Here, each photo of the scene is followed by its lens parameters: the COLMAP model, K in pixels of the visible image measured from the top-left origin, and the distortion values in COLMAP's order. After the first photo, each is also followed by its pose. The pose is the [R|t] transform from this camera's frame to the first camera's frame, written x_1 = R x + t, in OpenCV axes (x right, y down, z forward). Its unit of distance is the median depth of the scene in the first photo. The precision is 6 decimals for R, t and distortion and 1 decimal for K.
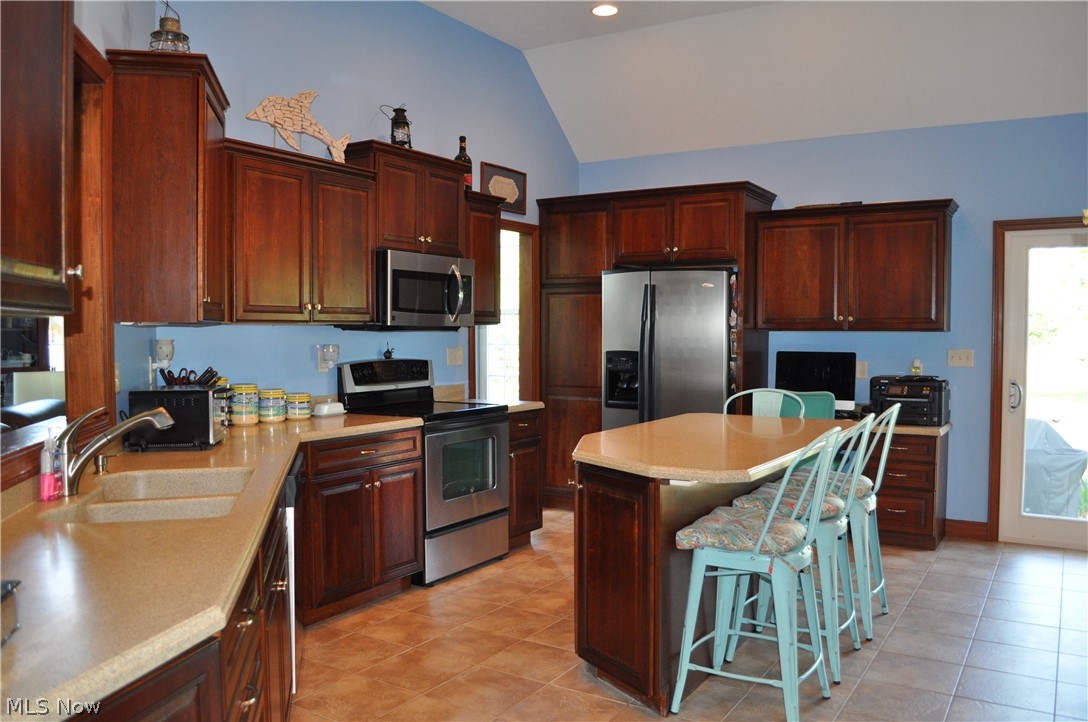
lens RADIAL K [[906.6, 0, 546.1], [0, 906.6, 356.7], [0, 0, 1]] dist [0.002488, 0.003145]
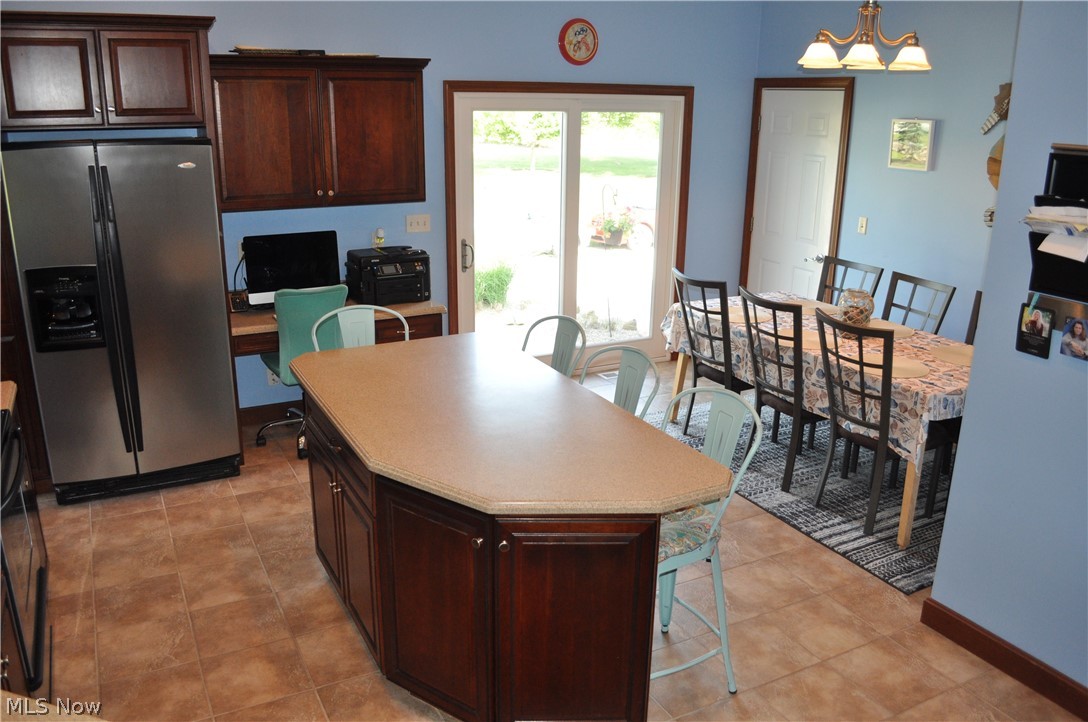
lens RADIAL K [[906.6, 0, 543.5], [0, 906.6, 364.9], [0, 0, 1]] dist [0.002488, 0.003145]
pose [[0.535205, -0.245660, 0.808212, -0.291368], [0.028571, 0.961496, 0.273332, -0.112973], [-0.844239, -0.123197, 0.521615, 0.350918]]
